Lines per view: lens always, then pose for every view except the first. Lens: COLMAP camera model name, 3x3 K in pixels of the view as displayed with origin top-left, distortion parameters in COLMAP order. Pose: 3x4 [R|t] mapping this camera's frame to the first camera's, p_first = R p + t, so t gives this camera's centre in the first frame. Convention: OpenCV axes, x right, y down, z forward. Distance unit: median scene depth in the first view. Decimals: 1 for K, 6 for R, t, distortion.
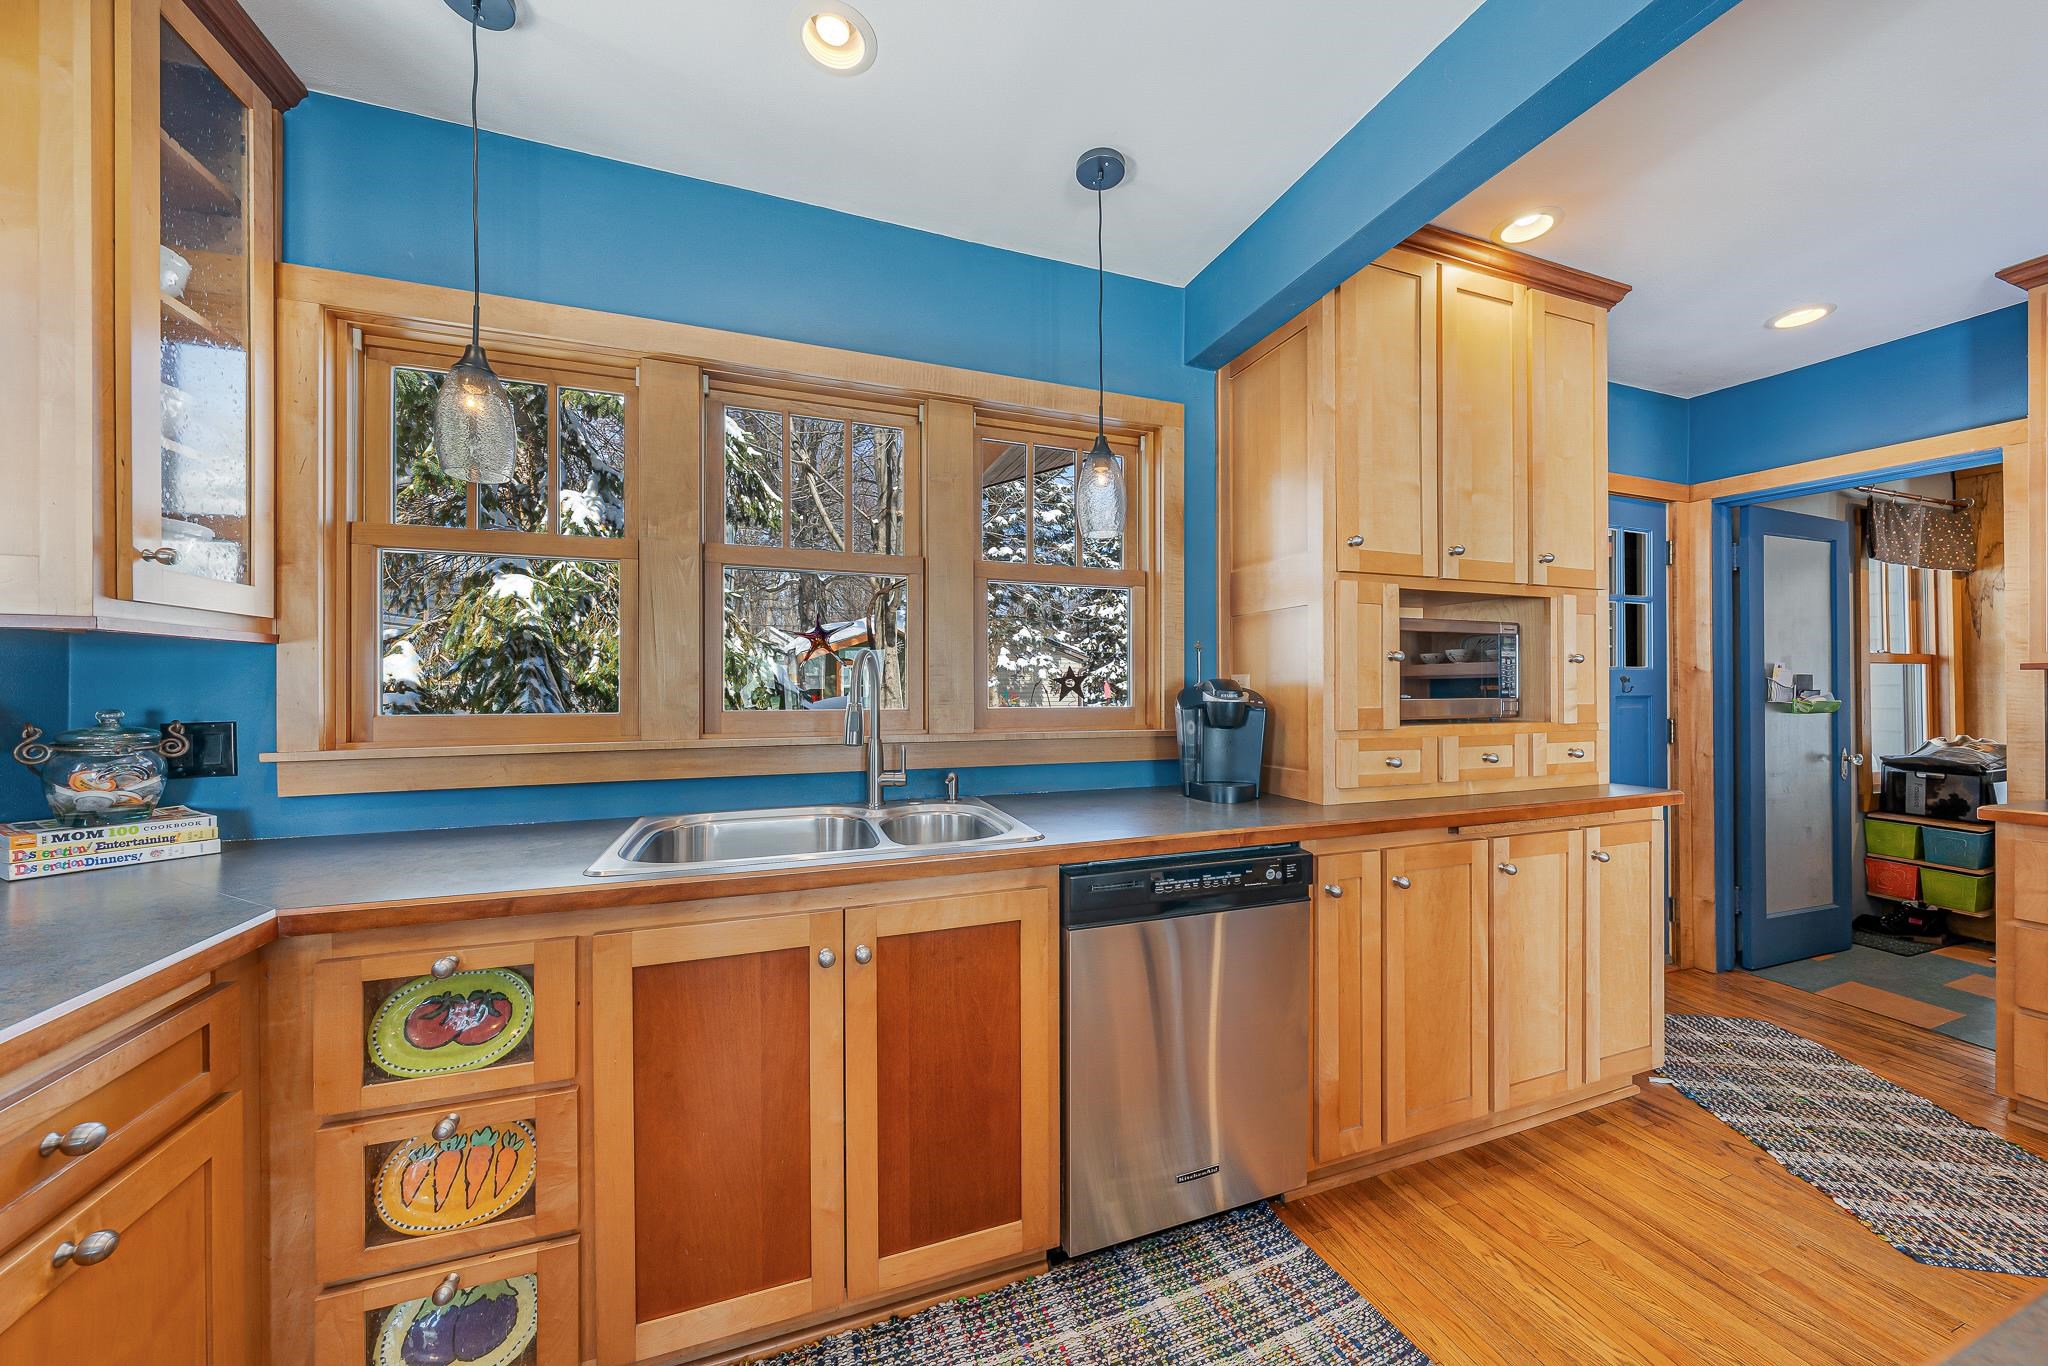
lens RADIAL K [[703.8, 0, 1033.2], [0, 703.8, 686.4], [0, 0, 1]] dist [-0.001766, -0.000219]
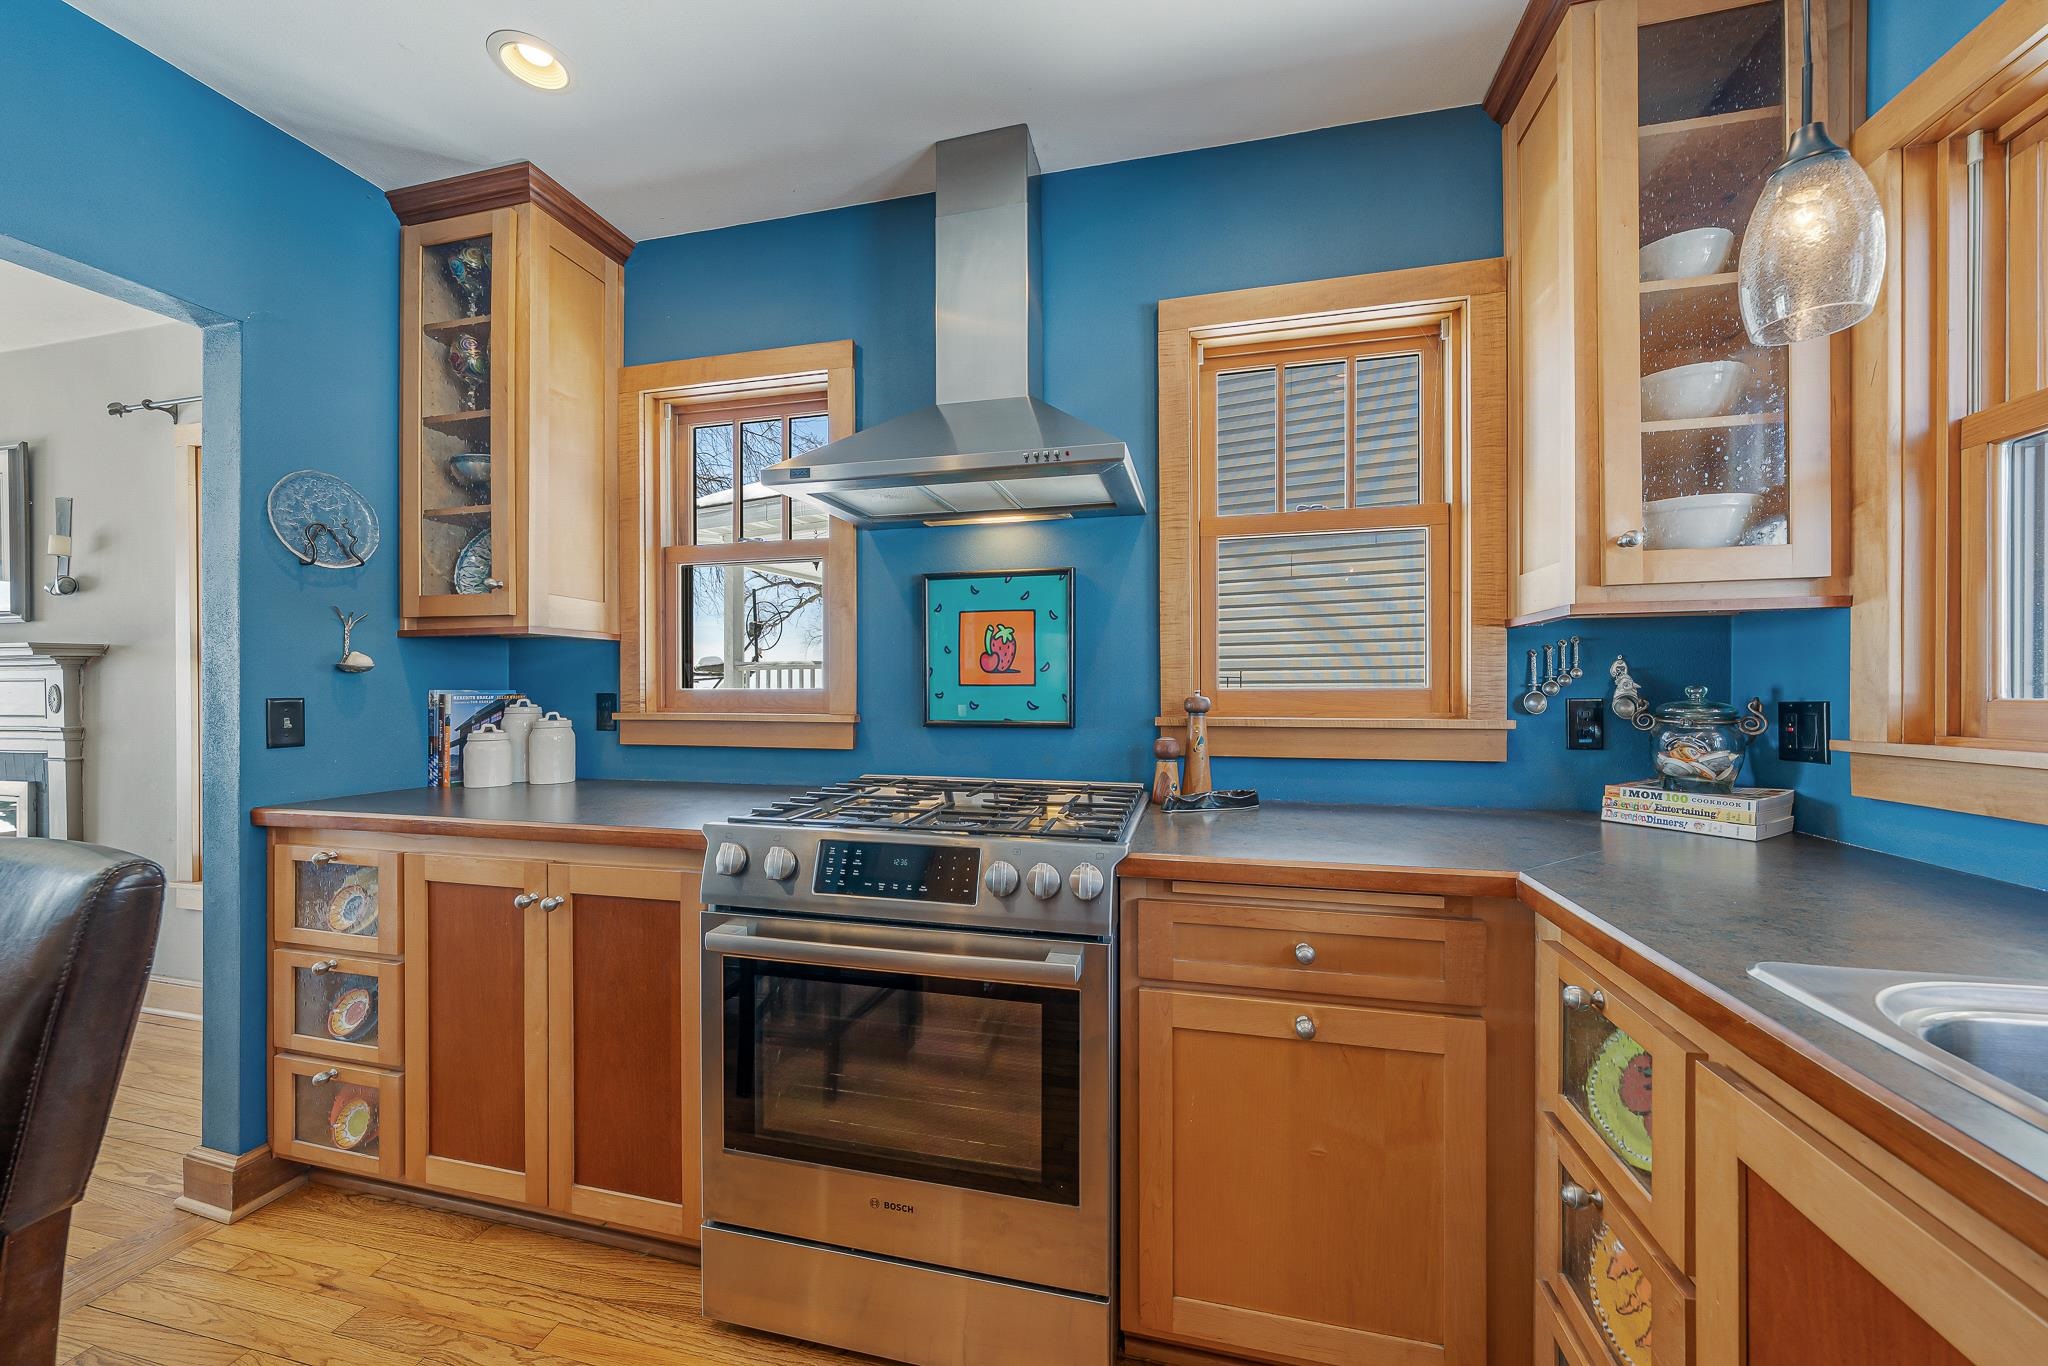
lens RADIAL K [[734.1, 0, 1023.4], [0, 734.1, 692.9], [0, 0, 1]] dist [-0.001347, -0.000090]
pose [[-0.561854, 0.001160, -0.827236, 0.159514], [0.002324, 0.999997, -0.000176, 0.036923], [0.827233, -0.002022, -0.561855, 0.684852]]
